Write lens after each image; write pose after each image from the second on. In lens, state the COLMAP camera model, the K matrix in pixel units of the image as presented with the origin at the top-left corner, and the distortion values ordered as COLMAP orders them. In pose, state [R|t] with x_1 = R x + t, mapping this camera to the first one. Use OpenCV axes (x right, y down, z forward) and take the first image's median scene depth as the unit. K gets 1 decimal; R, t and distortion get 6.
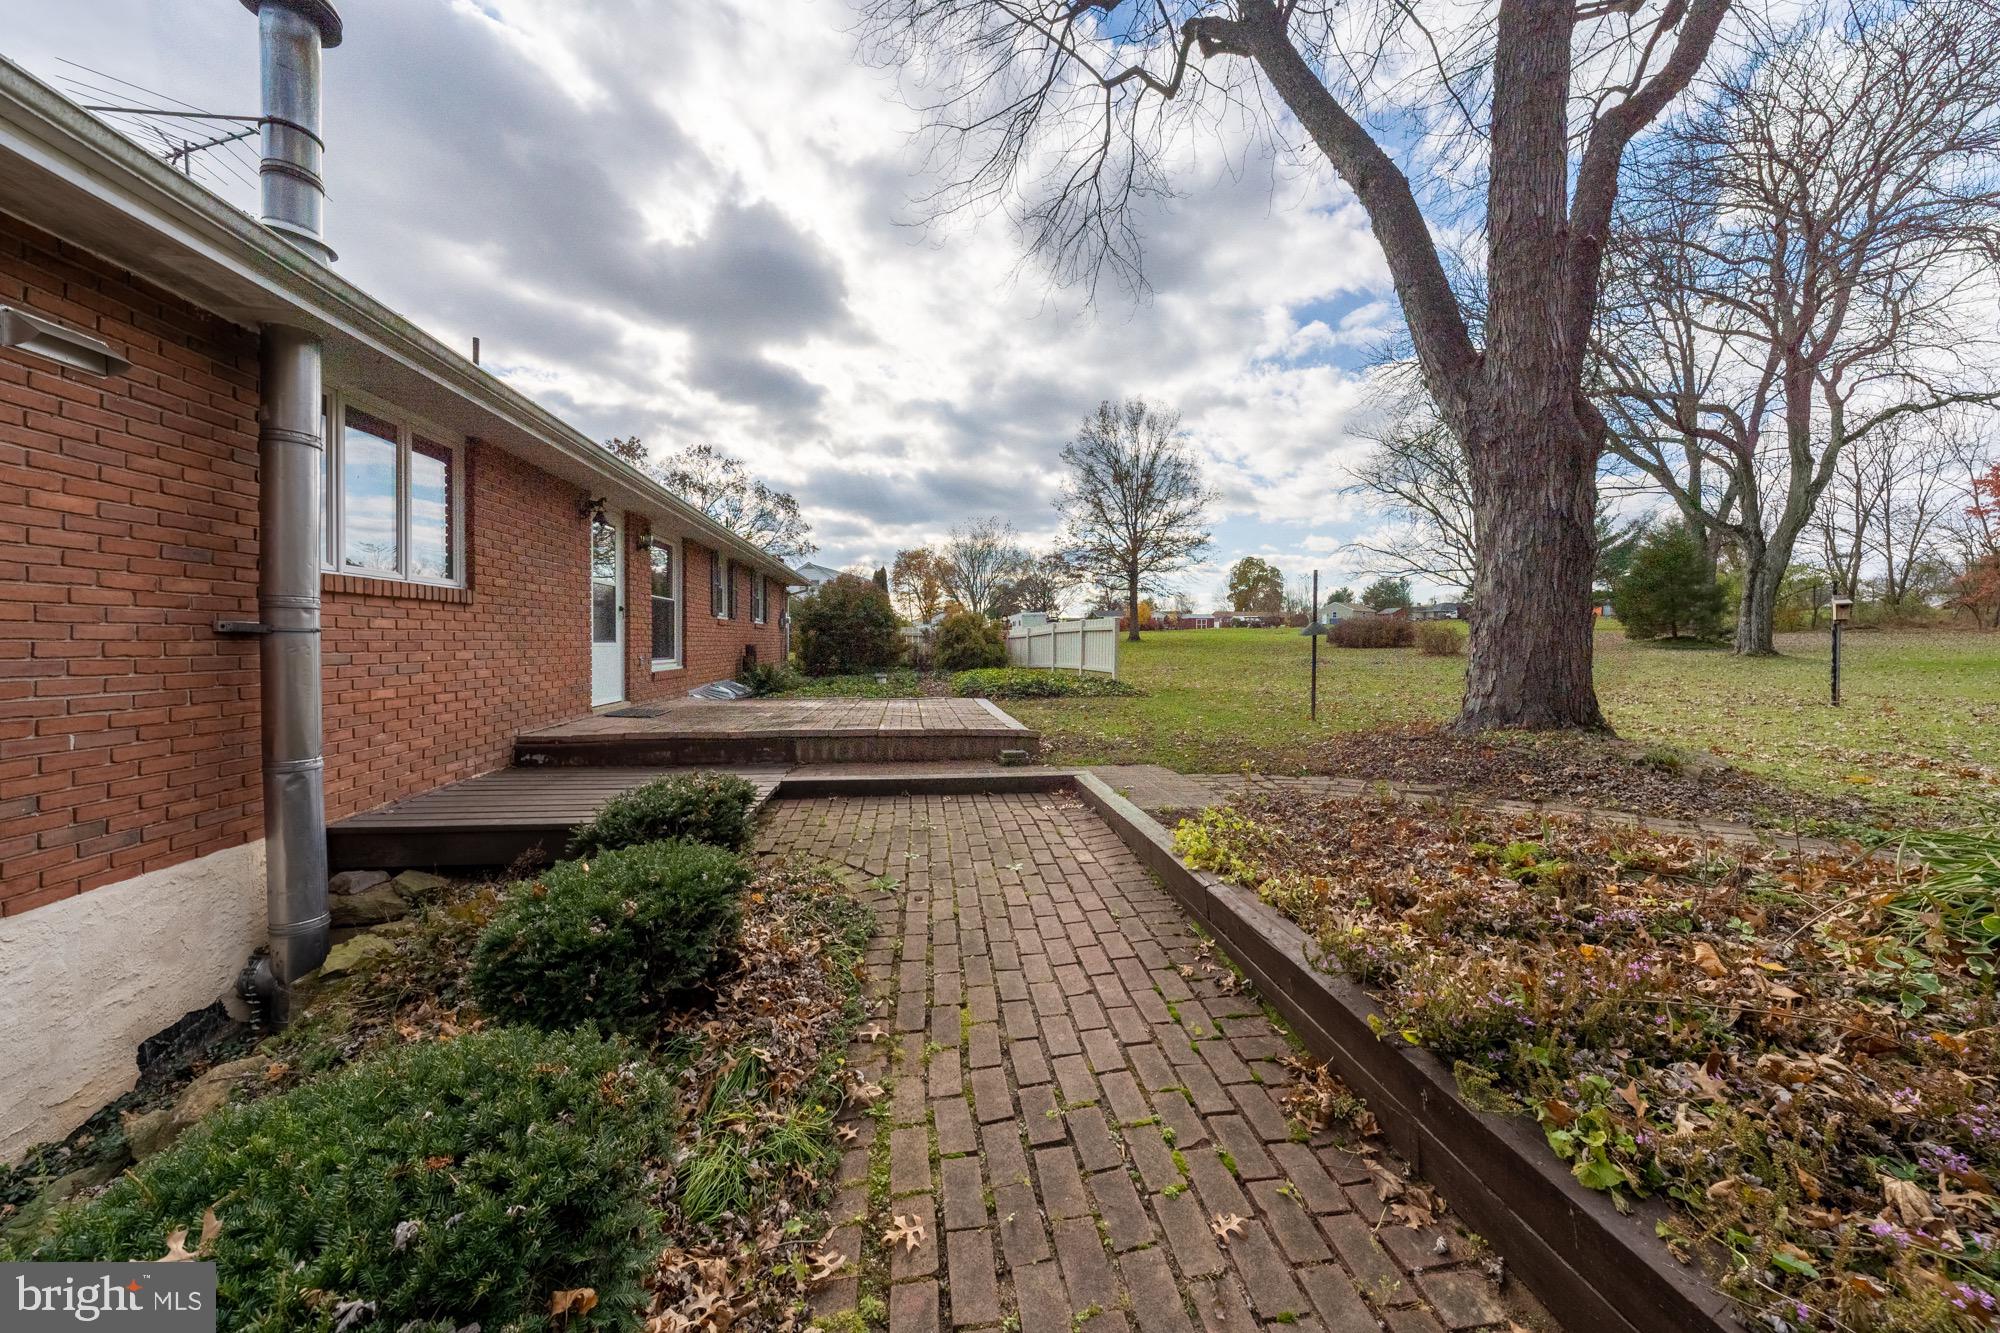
lens RADIAL K [[685.6, 0, 1000.5], [0, 685.6, 663.4], [0, 0, 1]] dist [0.000556, -0.000052]
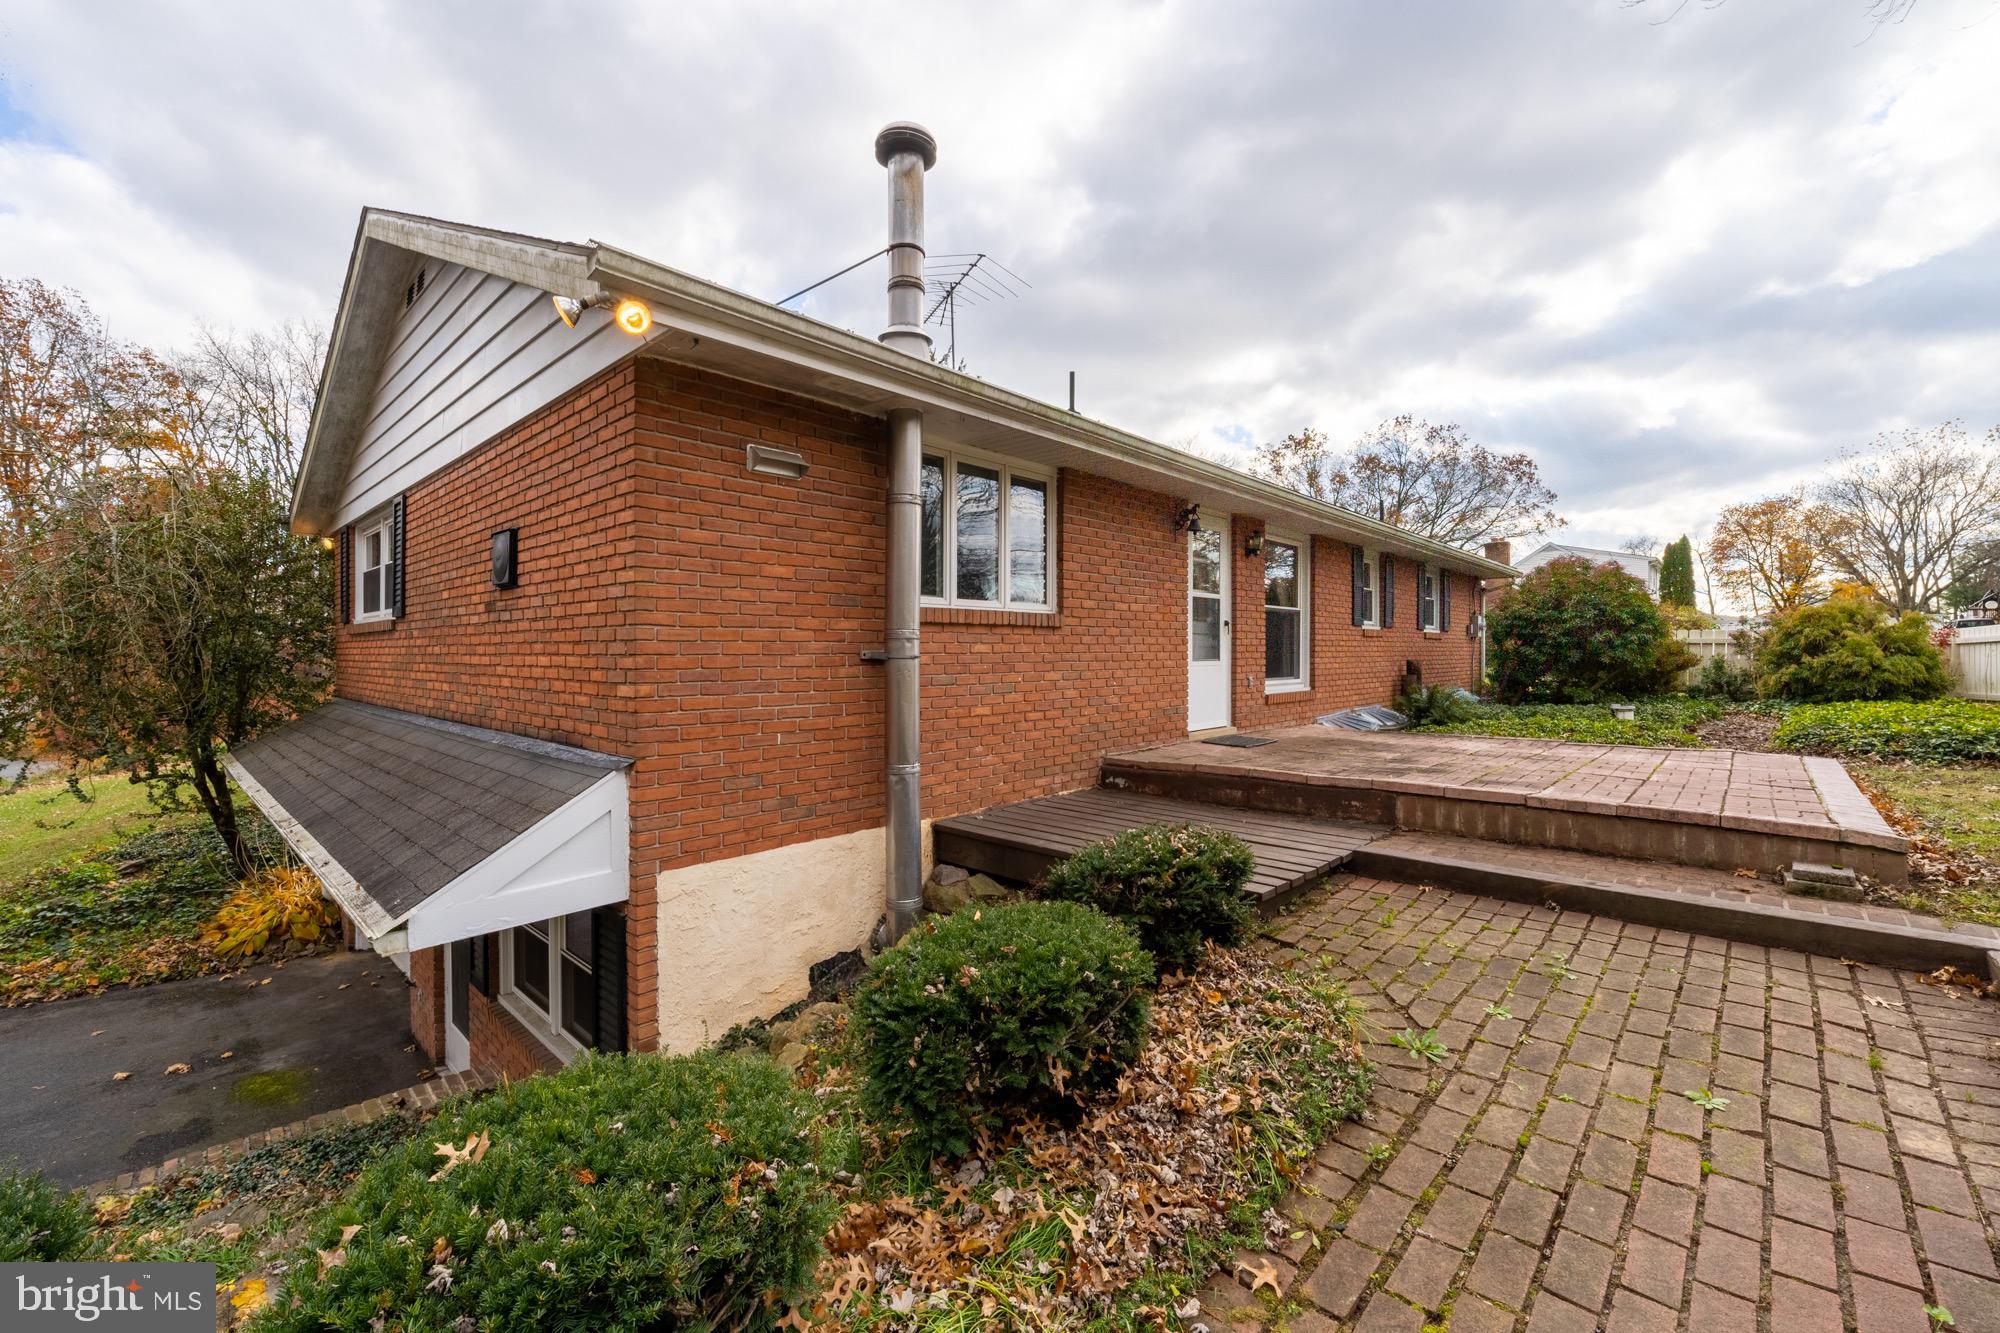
lens RADIAL K [[813.0, 0, 997.1], [0, 813.0, 658.1], [0, 0, 1]] dist [0.003148, -0.000400]
pose [[0.633316, -0.006354, -0.773868, 0.178126], [-0.014346, 0.999698, -0.019949, -0.019232], [0.773761, 0.023736, 0.633033, 0.210739]]
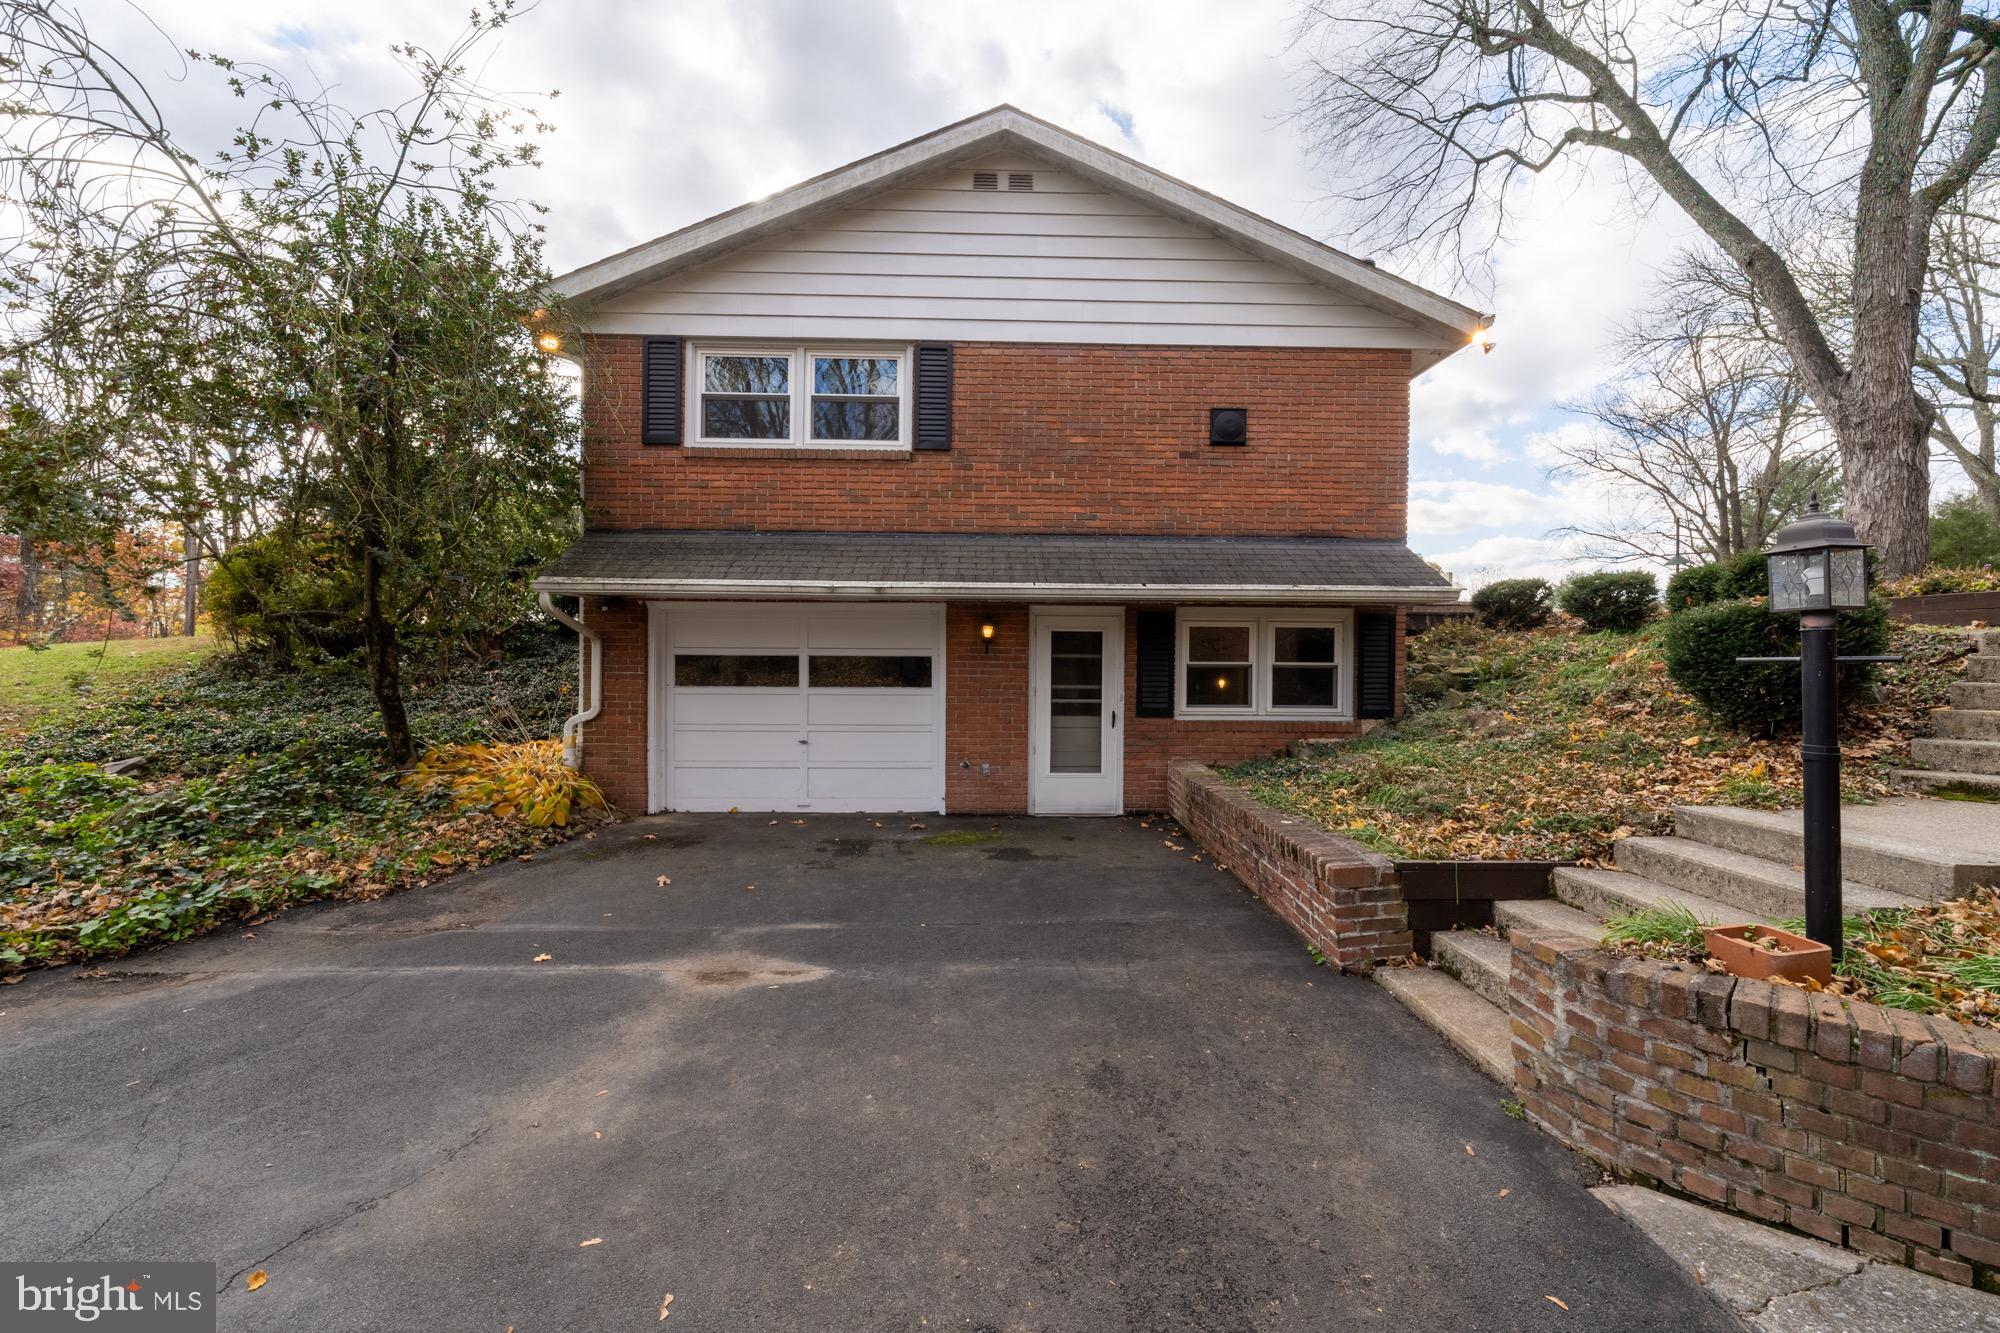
lens RADIAL K [[776.1, 0, 997.0], [0, 776.1, 664.3], [0, 0, 1]] dist [-0.001818, 0.000566]
pose [[0.993307, 0.000154, -0.115501, -0.237550], [-0.002524, 0.999789, -0.020374, 0.064253], [0.115473, 0.020530, 0.993098, -0.229699]]
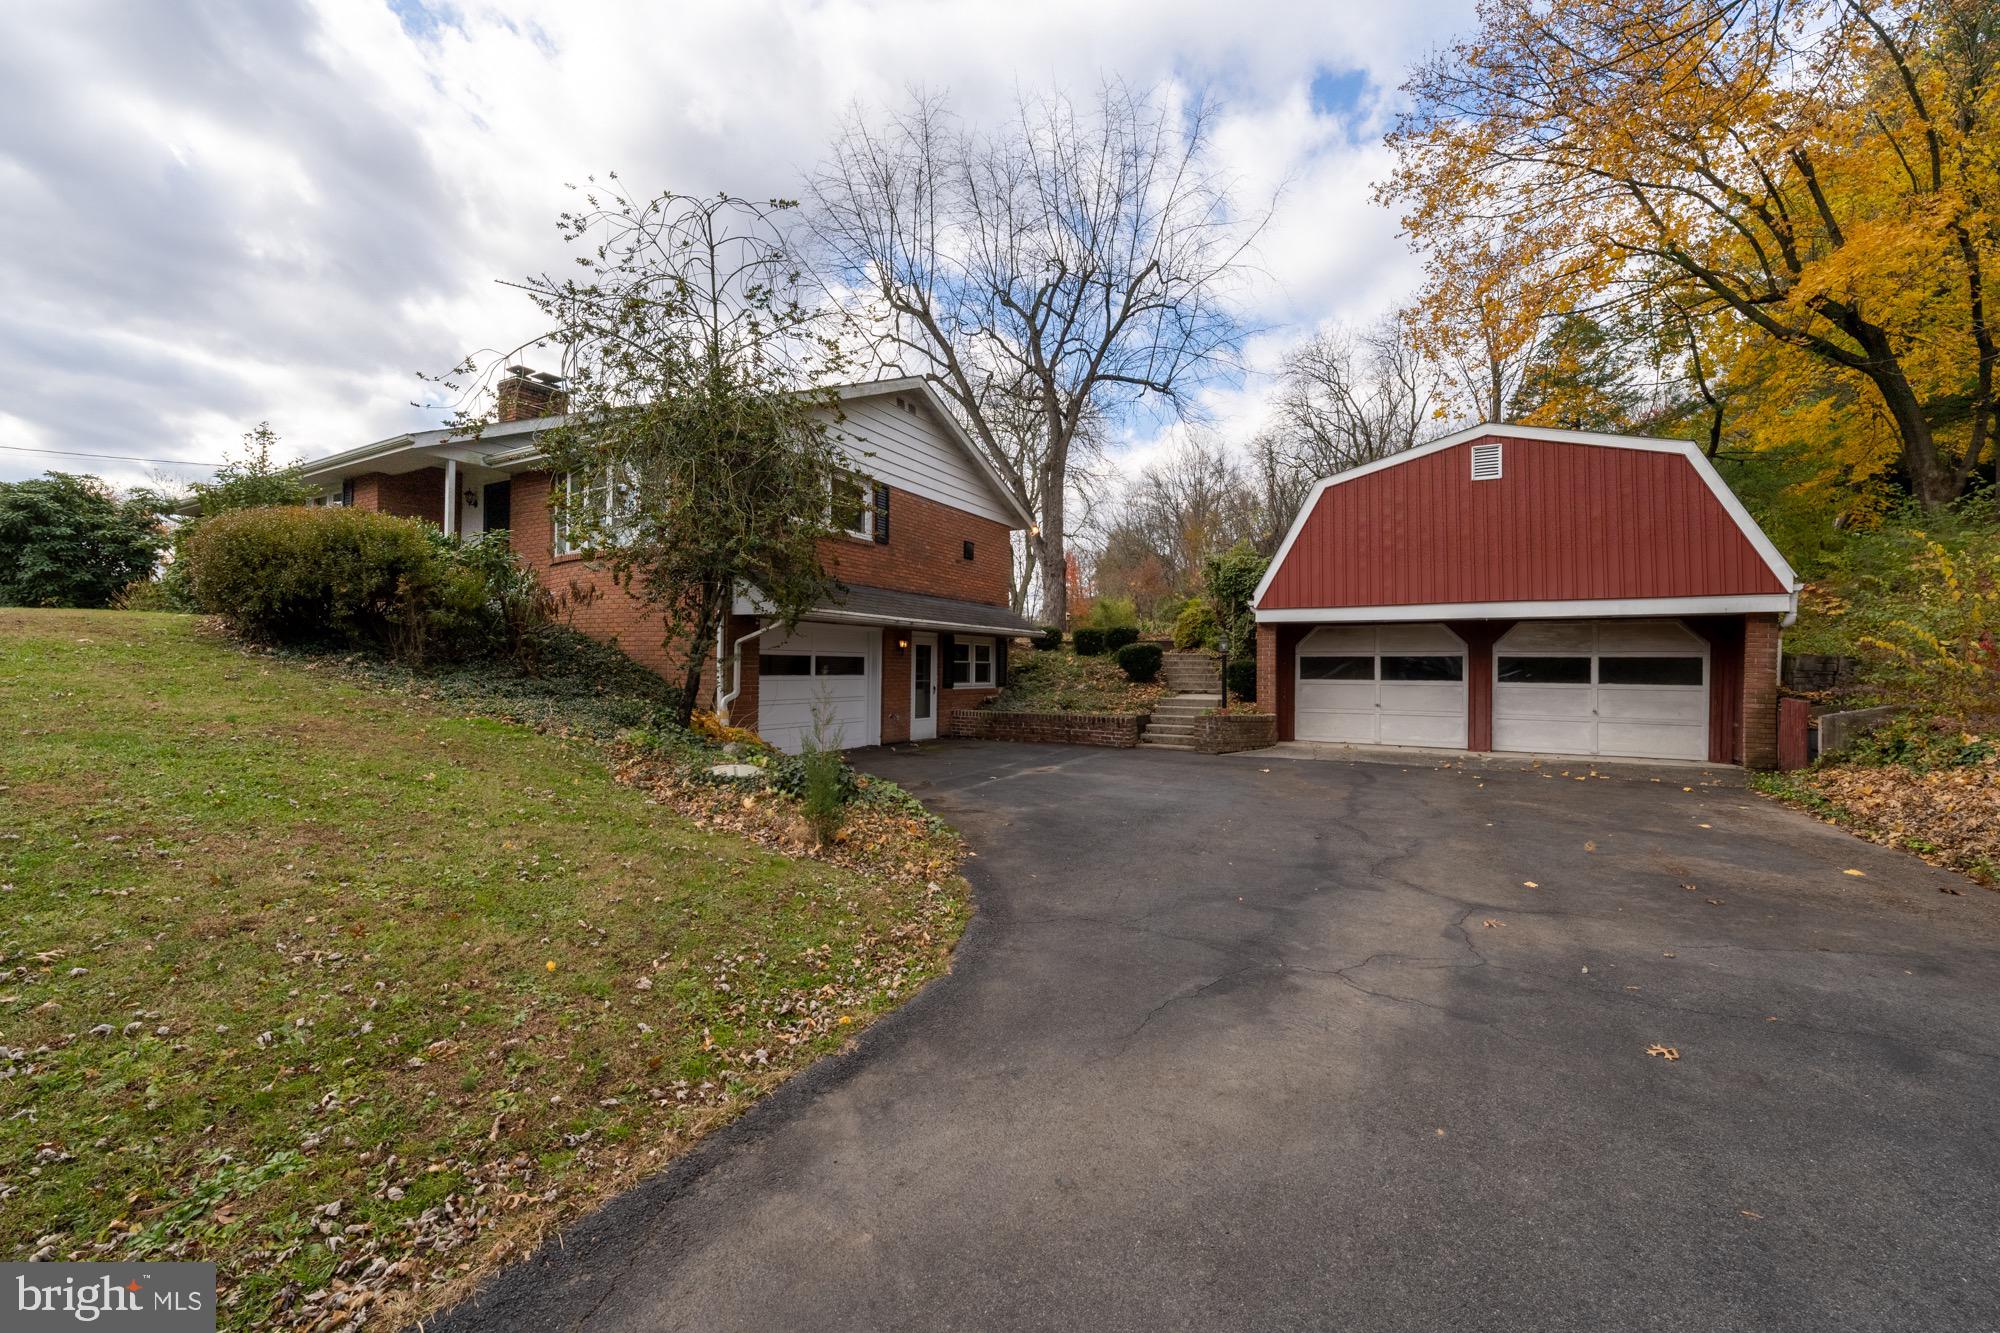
lens RADIAL K [[776.1, 0, 993.4], [0, 776.1, 663.7], [0, 0, 1]] dist [-0.001818, 0.000566]
pose [[0.616304, 0.002029, 0.787506, -0.644309], [0.017478, 0.999715, -0.016254, 0.069521], [-0.787315, 0.023781, 0.616093, -0.322720]]
